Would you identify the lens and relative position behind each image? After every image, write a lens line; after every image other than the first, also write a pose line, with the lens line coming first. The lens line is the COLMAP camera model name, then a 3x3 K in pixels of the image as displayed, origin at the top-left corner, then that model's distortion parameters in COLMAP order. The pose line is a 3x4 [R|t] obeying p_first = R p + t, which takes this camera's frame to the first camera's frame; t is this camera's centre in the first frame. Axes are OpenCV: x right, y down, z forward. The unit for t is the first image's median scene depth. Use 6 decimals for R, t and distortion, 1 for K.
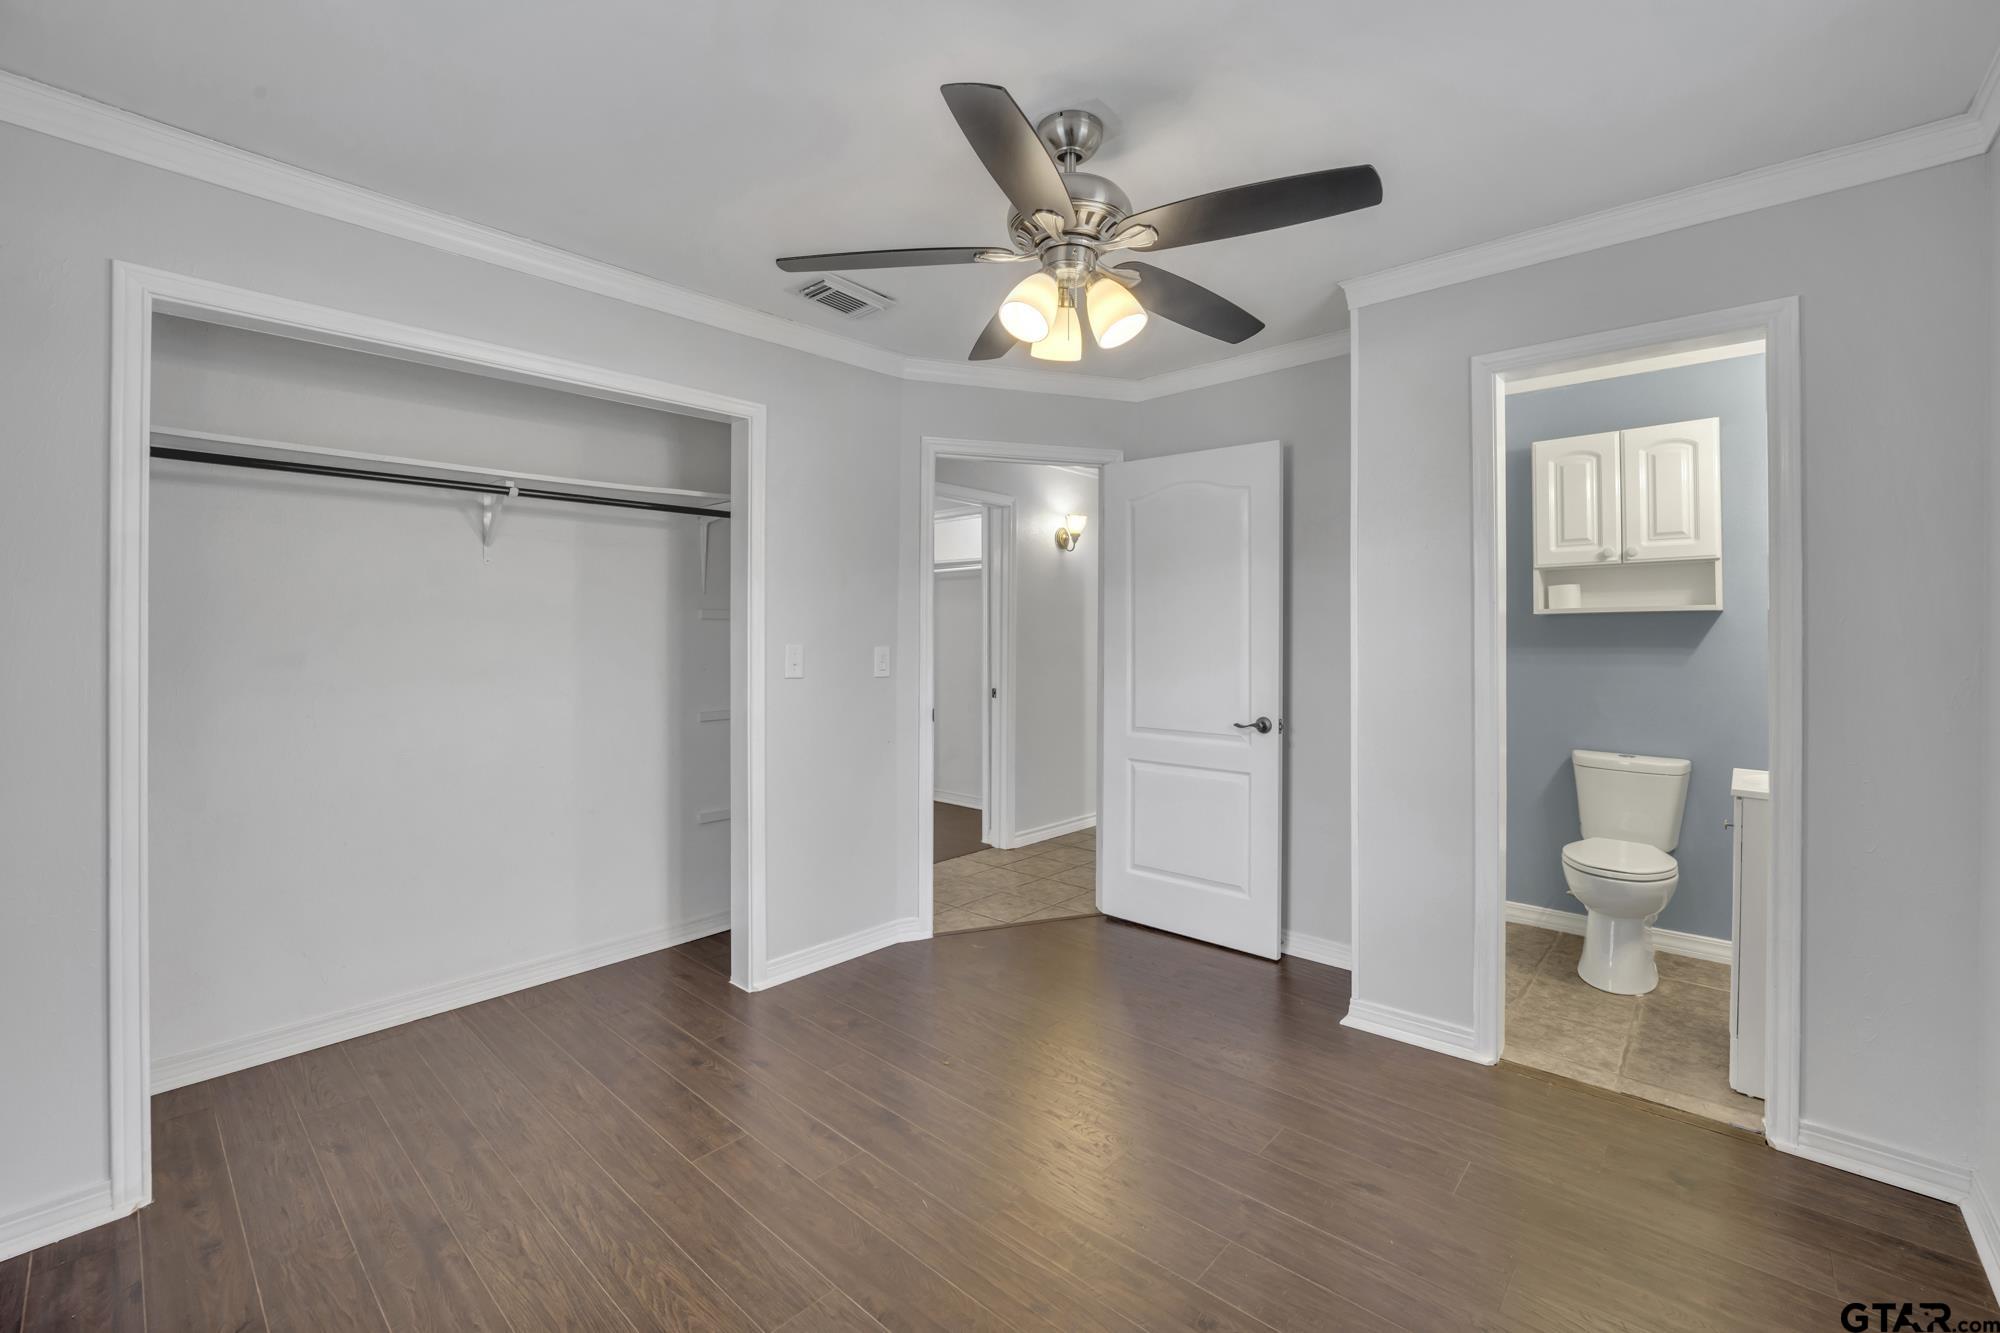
lens RADIAL K [[833.2, 0, 1010.8], [0, 833.2, 632.5], [0, 0, 1]] dist [-0.016303, -0.000706]
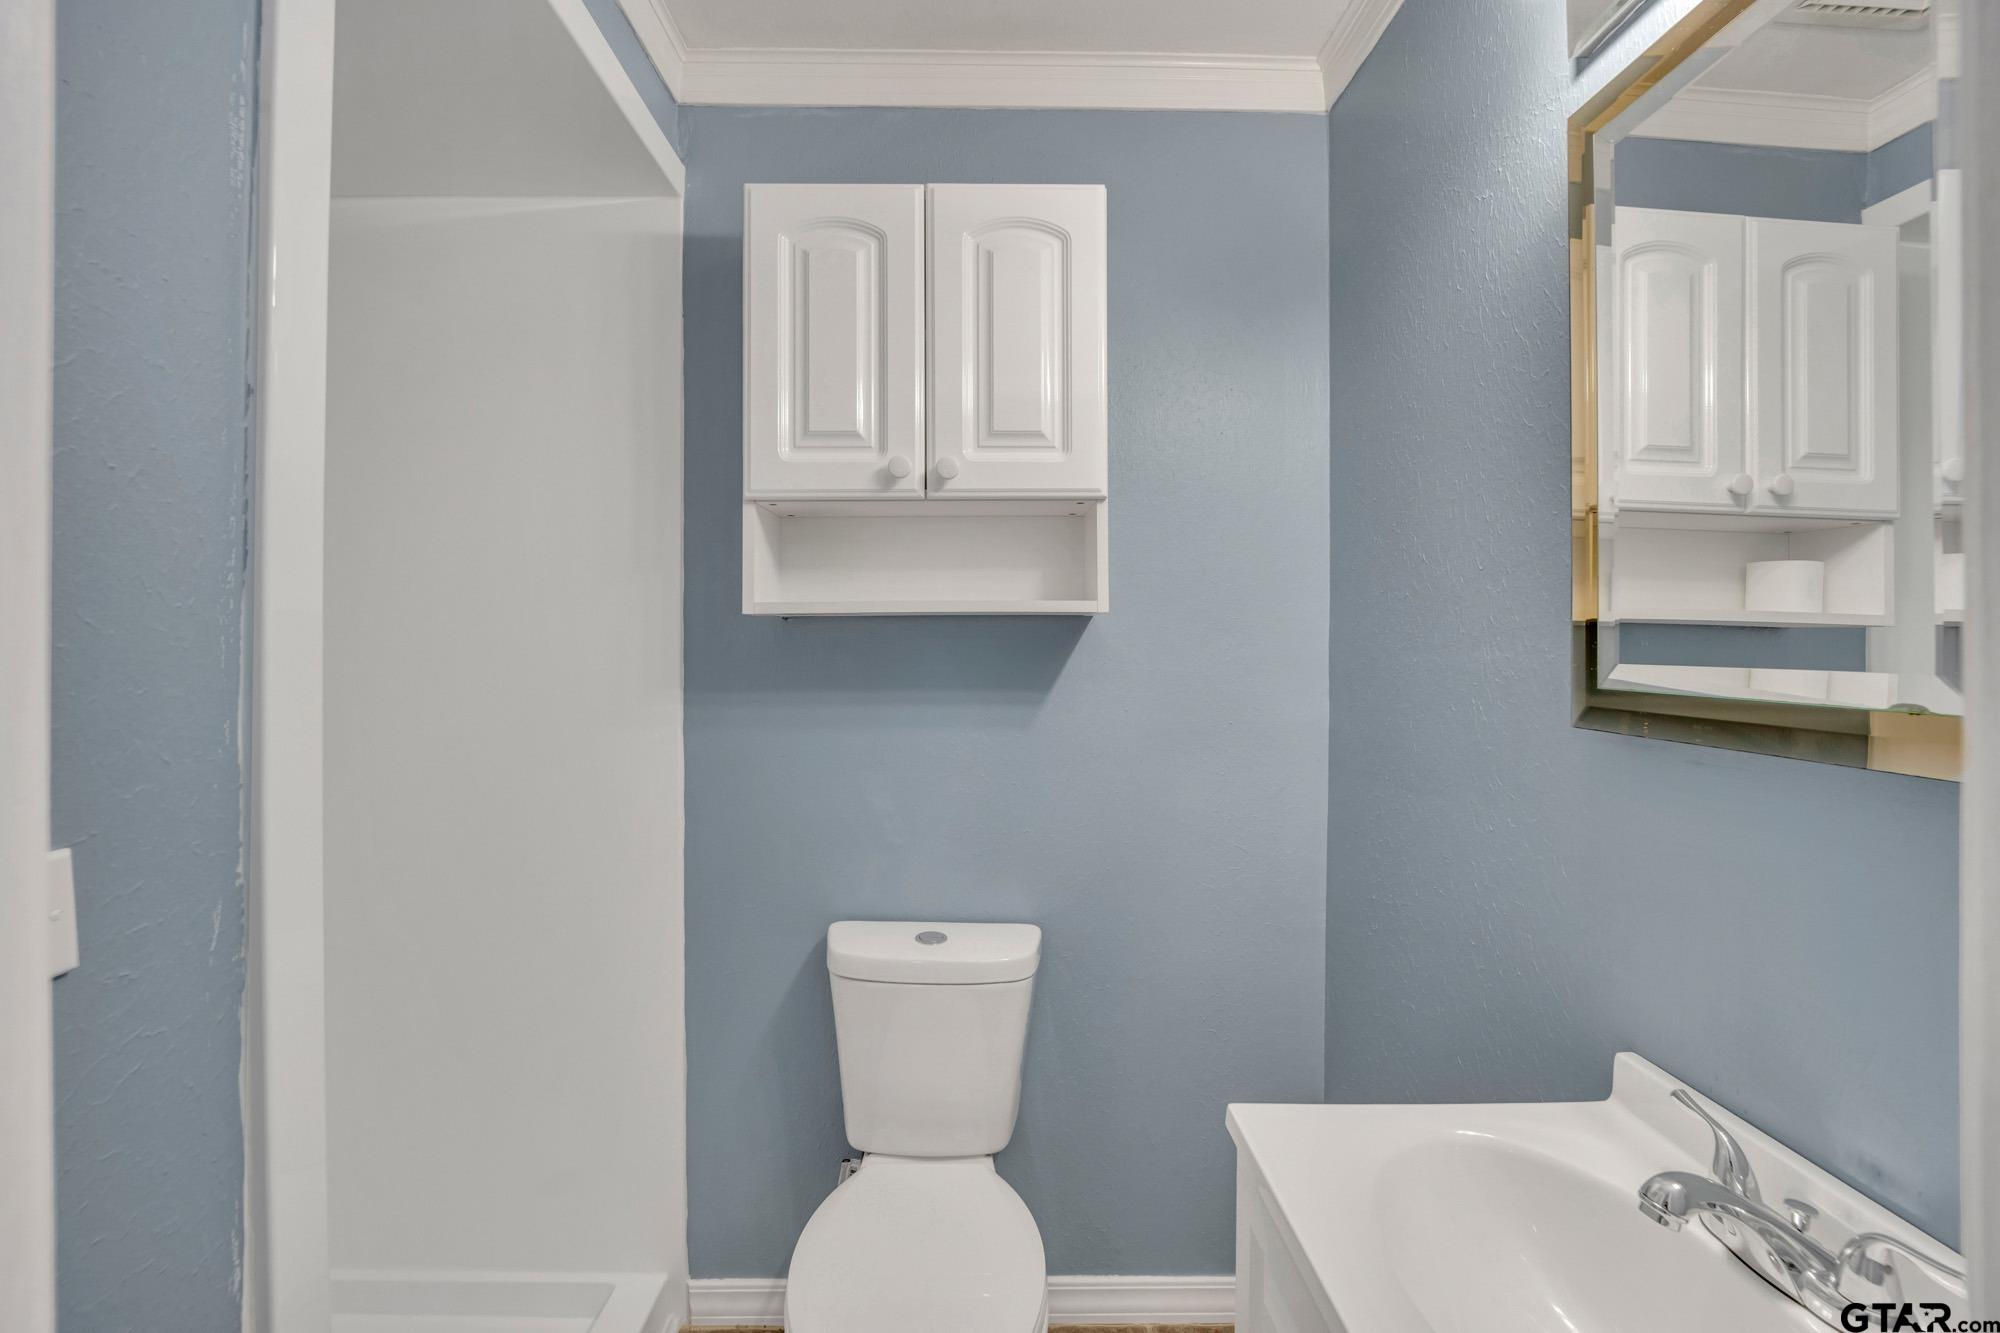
lens RADIAL K [[833.2, 0, 1010.8], [0, 833.2, 632.5], [0, 0, 1]] dist [-0.016303, -0.000706]
pose [[0.711546, 0.009404, 0.702576, 0.471565], [-0.005204, 0.999954, -0.008114, -0.011566], [-0.702620, 0.002117, 0.711562, 0.664752]]
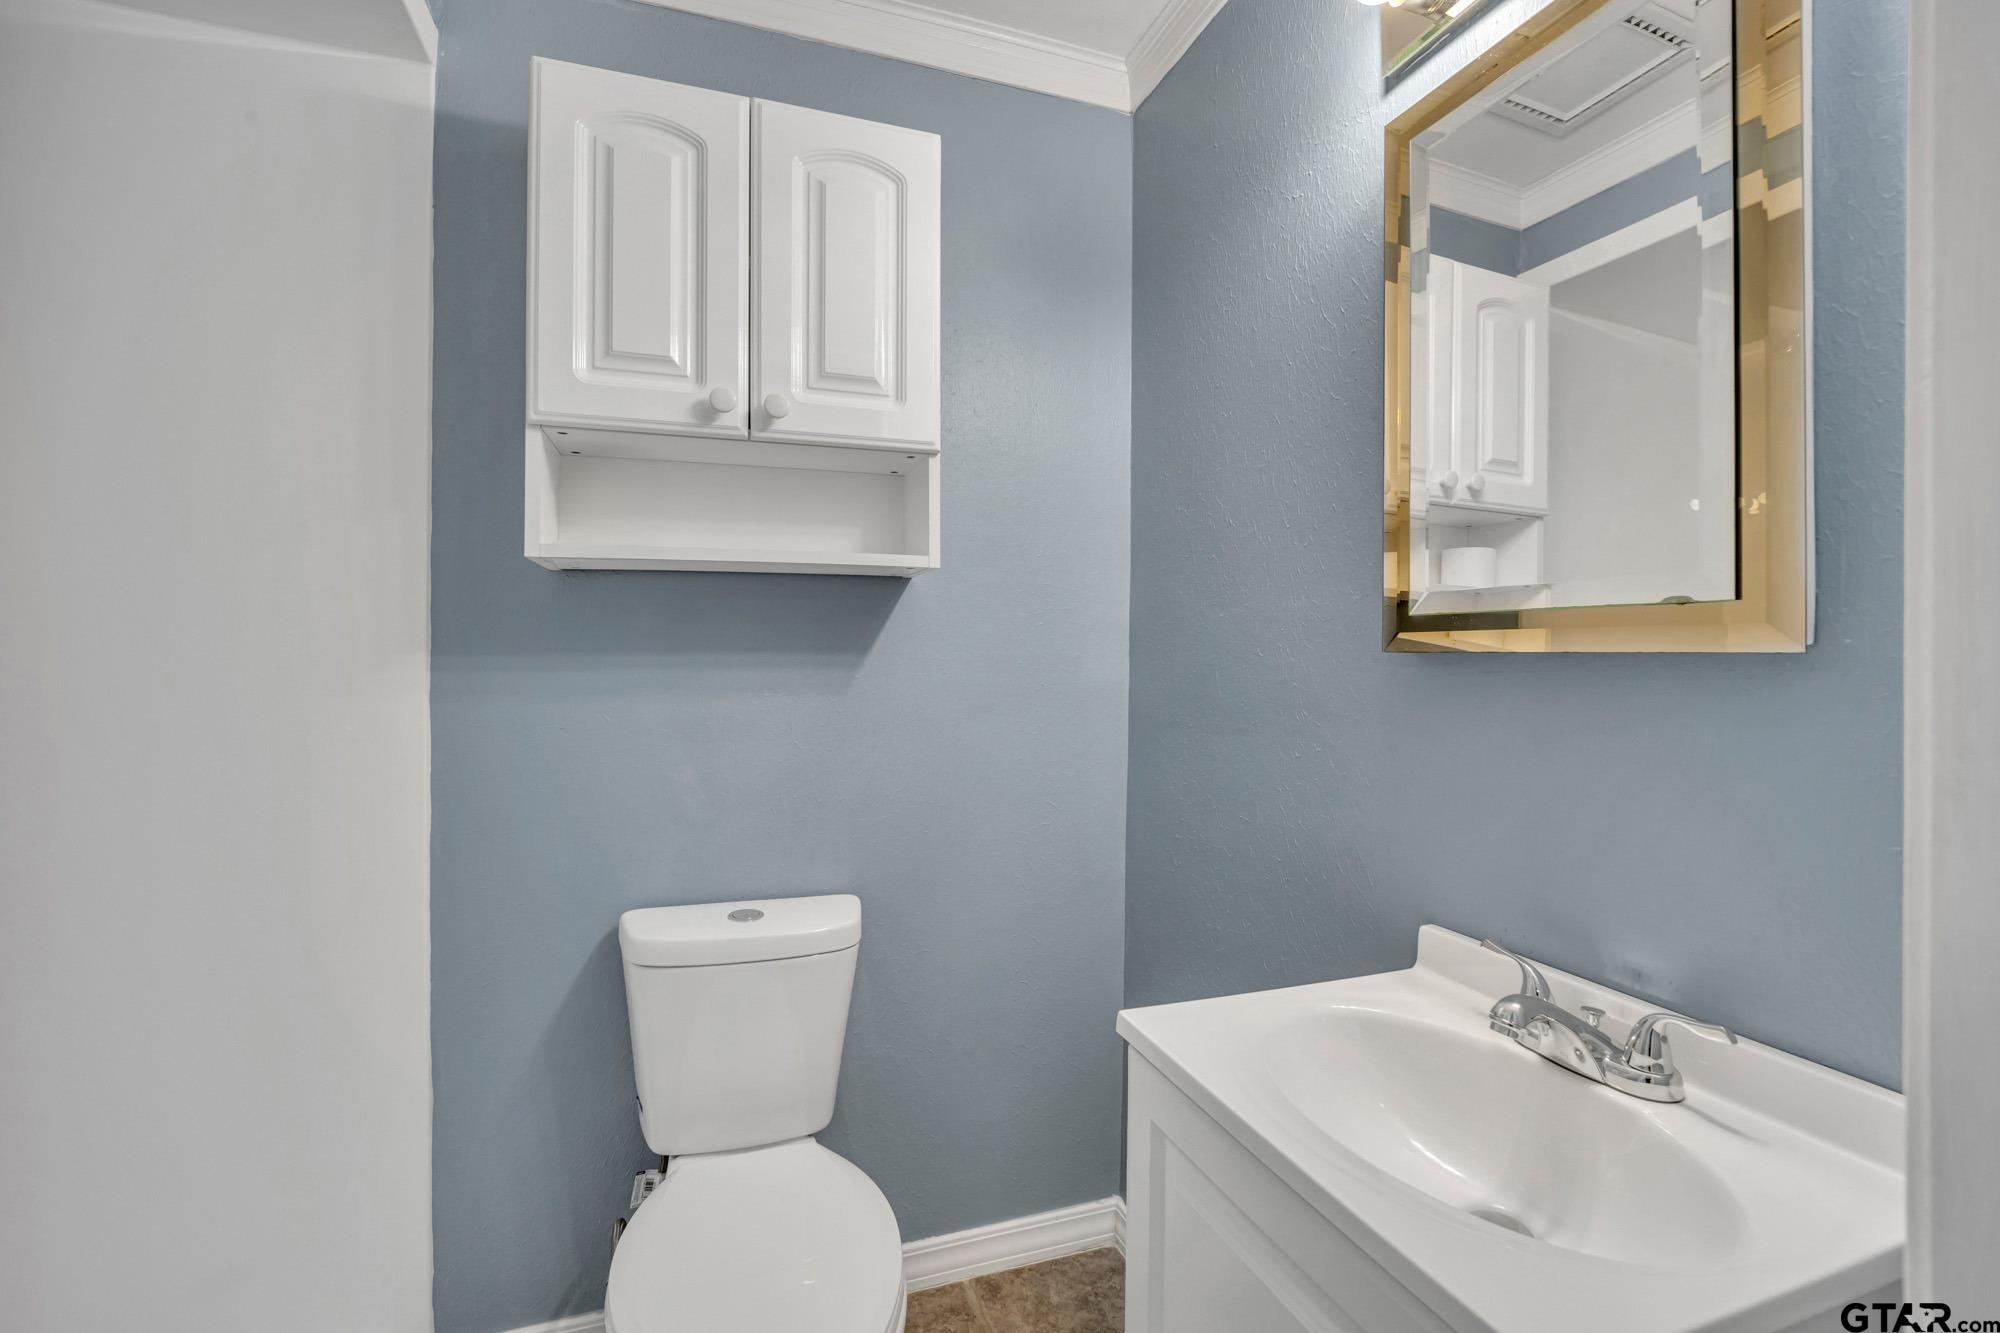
lens RADIAL K [[824.9, 0, 998.0], [0, 824.9, 651.7], [0, 0, 1]] dist [-0.018375, 0.000220]
pose [[0.462608, 0.004031, 0.886554, 0.449170], [-0.008884, 0.999961, 0.000089, 0.016531], [-0.886518, -0.007917, 0.462626, 0.712744]]
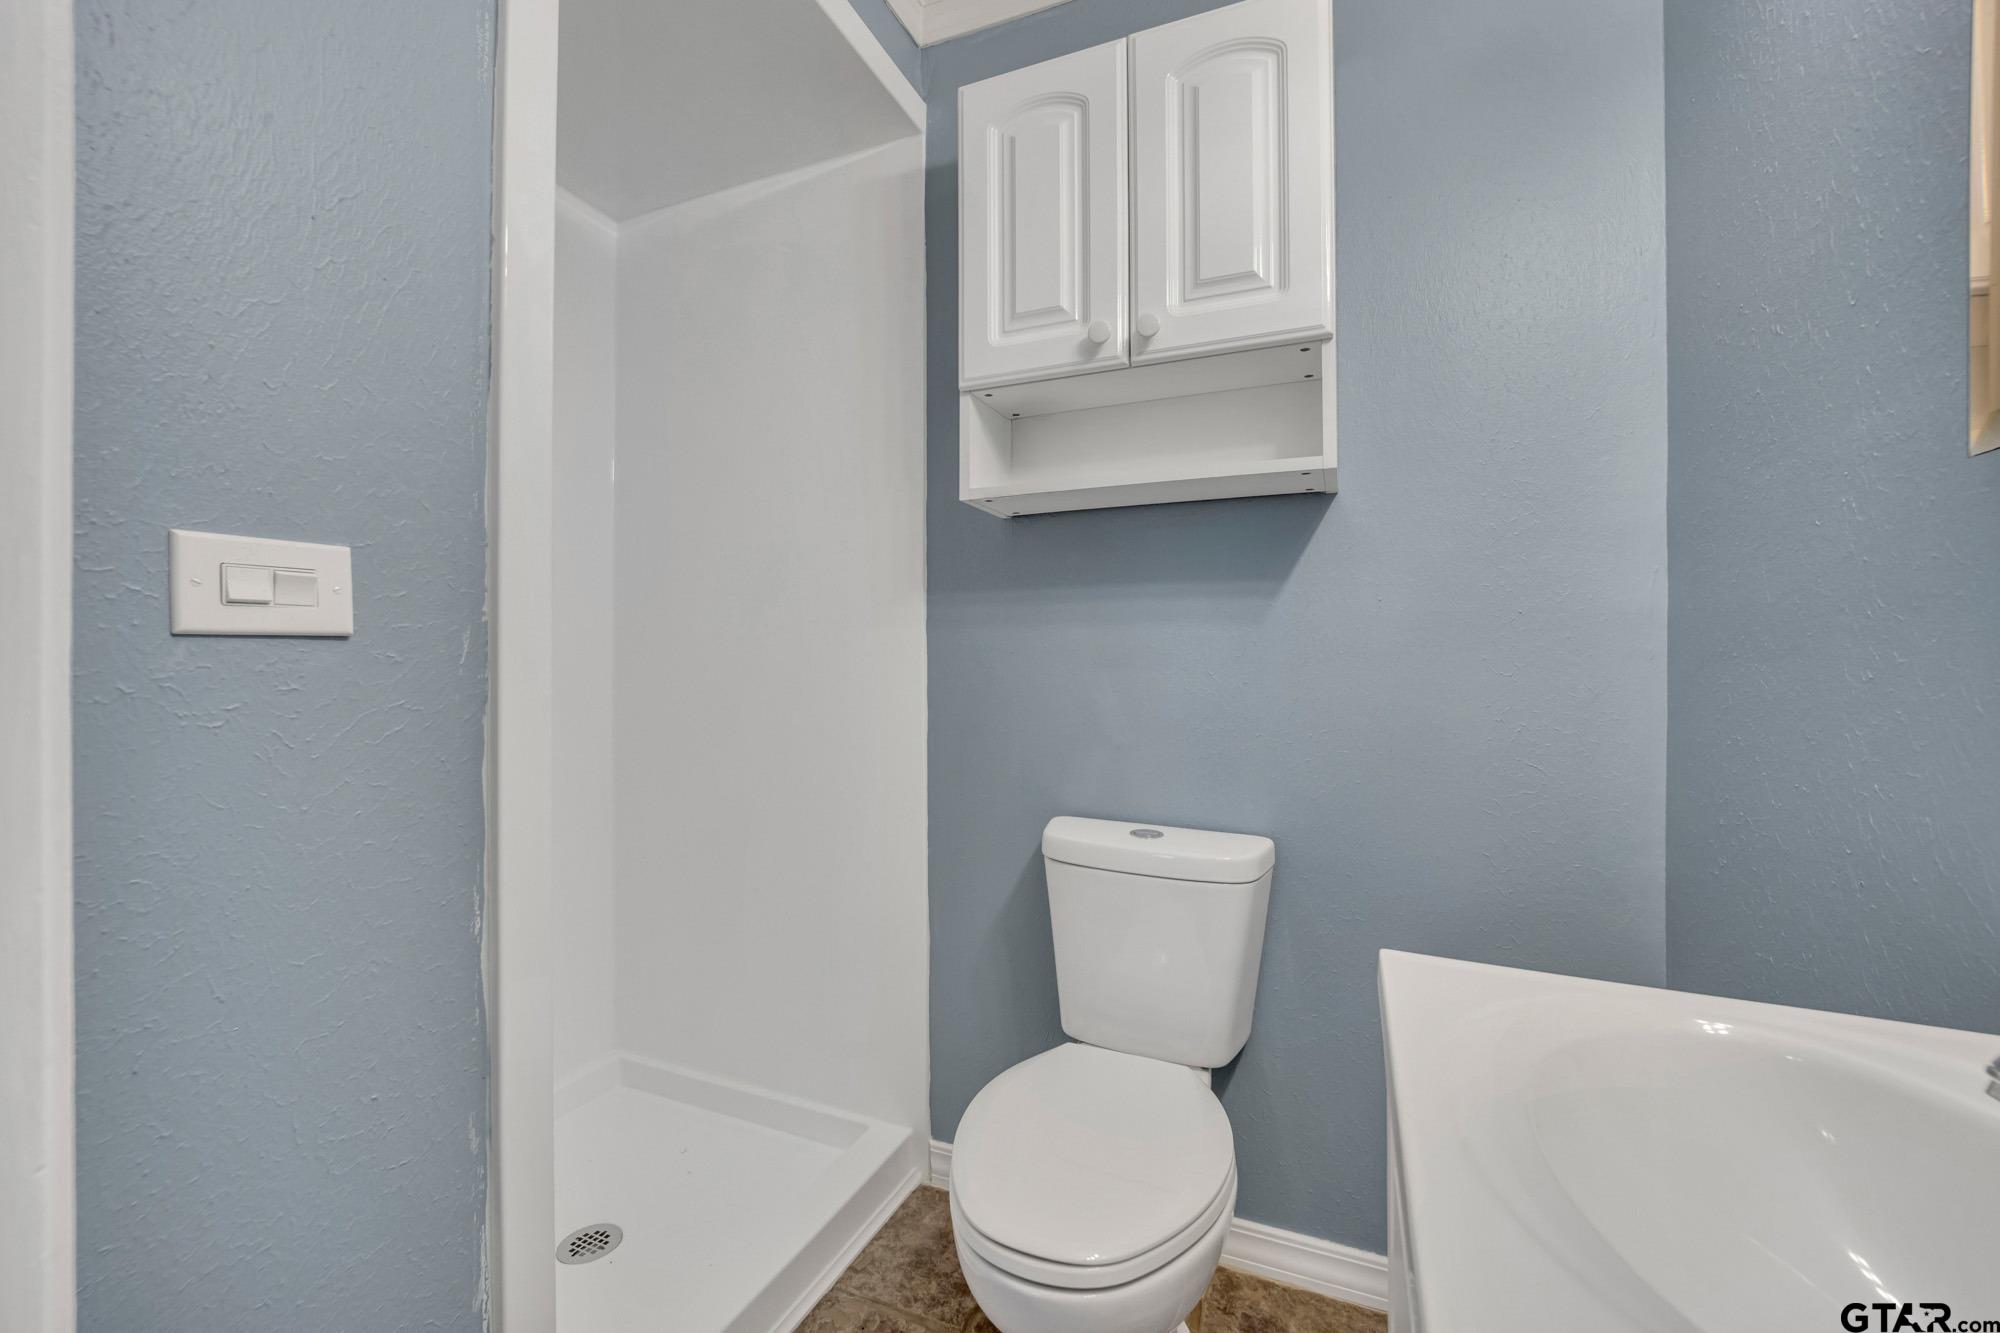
lens RADIAL K [[828.5, 0, 998.6], [0, 828.5, 647.1], [0, 0, 1]] dist [-0.010534, 0.000190]
pose [[0.936214, 0.001477, 0.351428, 0.536366], [-0.001648, 0.999999, 0.000189, 0.054930], [-0.351427, -0.000757, 0.936215, 0.641157]]
